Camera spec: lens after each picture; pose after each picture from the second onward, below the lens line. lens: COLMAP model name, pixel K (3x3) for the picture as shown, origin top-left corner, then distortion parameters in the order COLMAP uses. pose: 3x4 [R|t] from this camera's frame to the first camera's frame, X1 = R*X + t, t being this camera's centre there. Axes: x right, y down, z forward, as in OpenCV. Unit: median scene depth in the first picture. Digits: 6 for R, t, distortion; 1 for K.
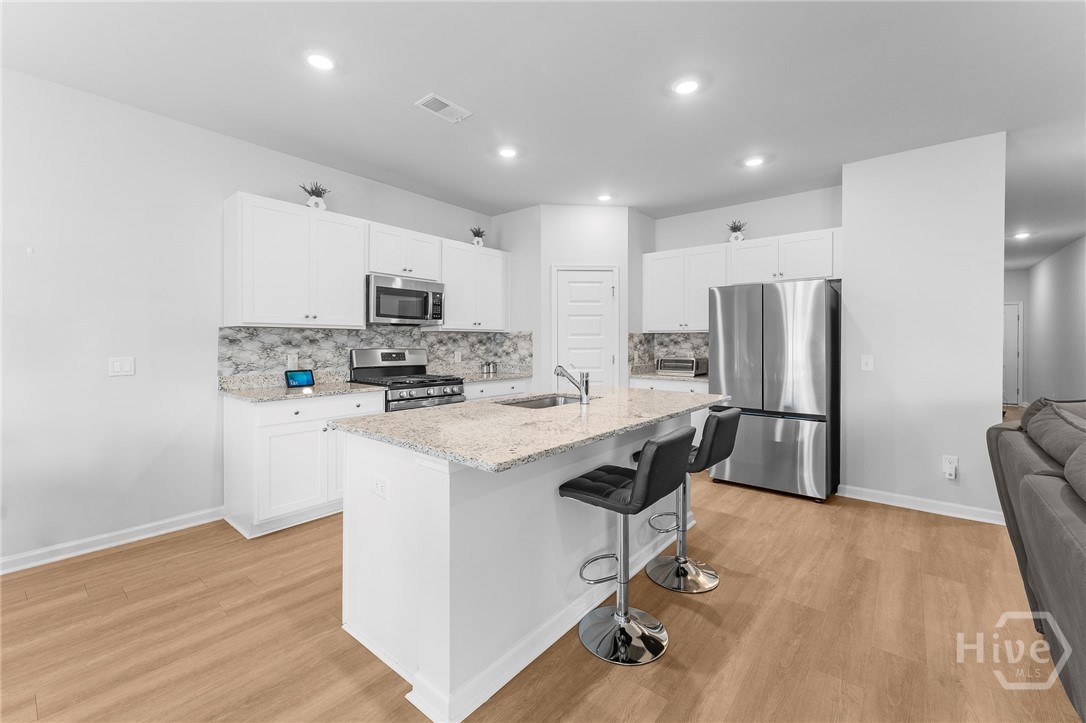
lens RADIAL K [[444.3, 0, 537.6], [0, 444.3, 342.0], [0, 0, 1]] dist [0.004580, -0.000473]
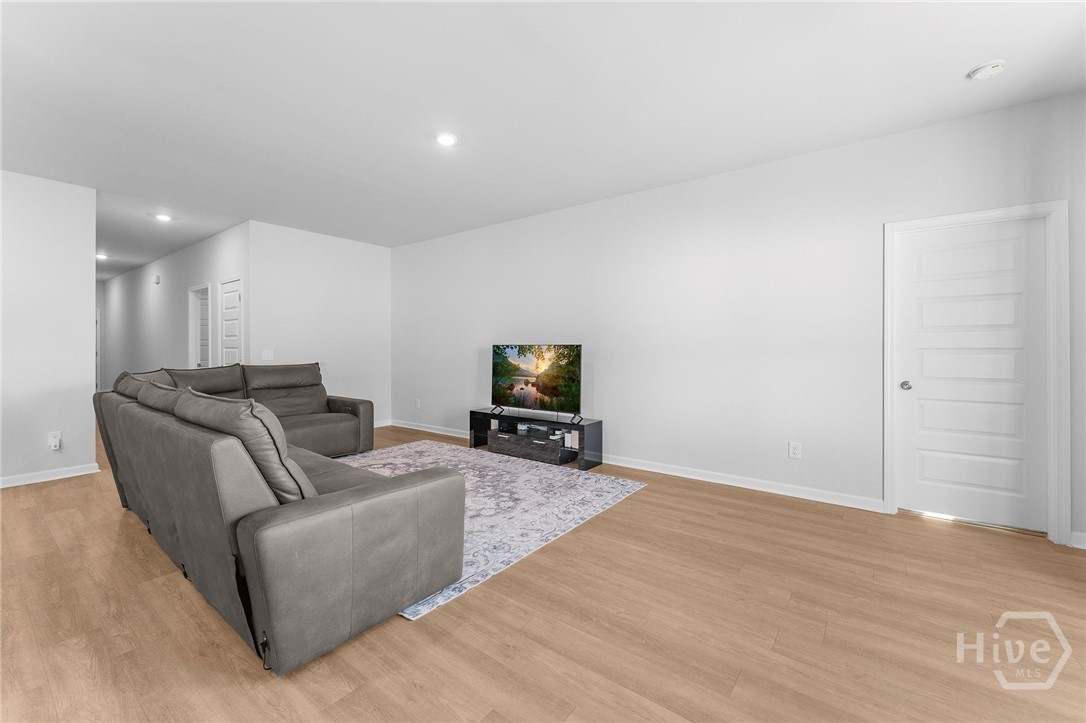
lens RADIAL K [[444.3, 0, 539.0], [0, 444.3, 347.3], [0, 0, 1]] dist [0.004580, -0.000473]
pose [[-0.038595, -0.004112, 0.999246, -0.282965], [0.001897, 0.999989, 0.004189, 0.014080], [-0.999253, 0.002057, -0.038587, -0.229964]]
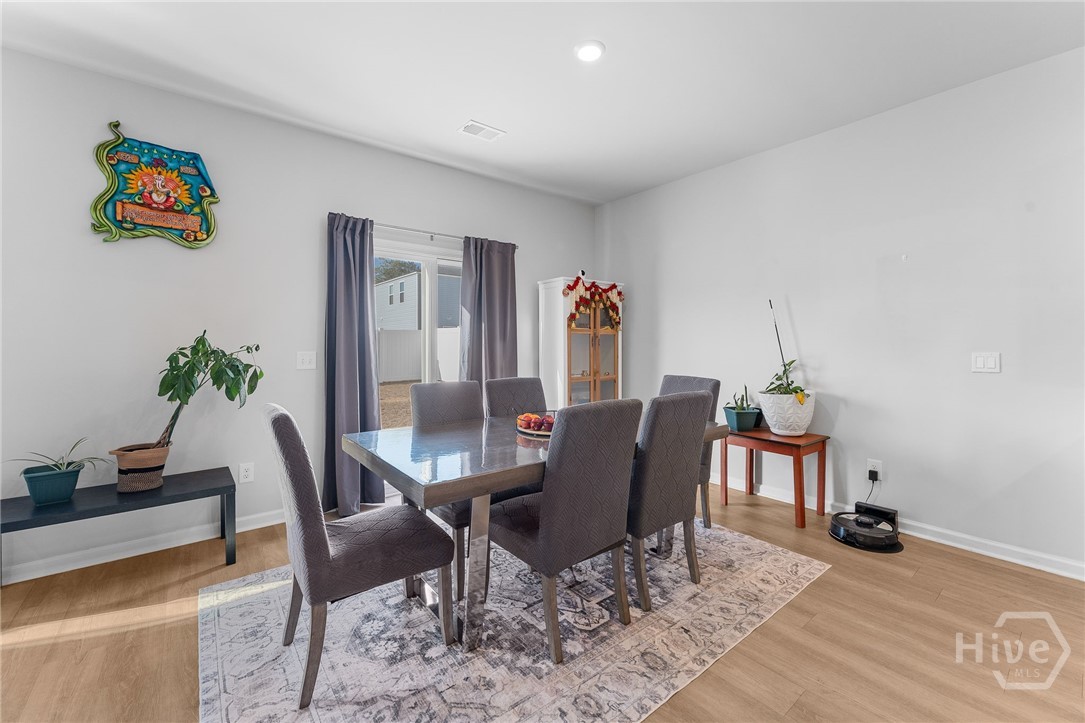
lens RADIAL K [[443.9, 0, 545.1], [0, 443.9, 343.9], [0, 0, 1]] dist [0.004580, -0.000473]
pose [[-0.185000, -0.005319, -0.982724, 0.105347], [0.005112, 0.999967, -0.006375, 0.012232], [0.982725, -0.006203, -0.184967, 0.195857]]
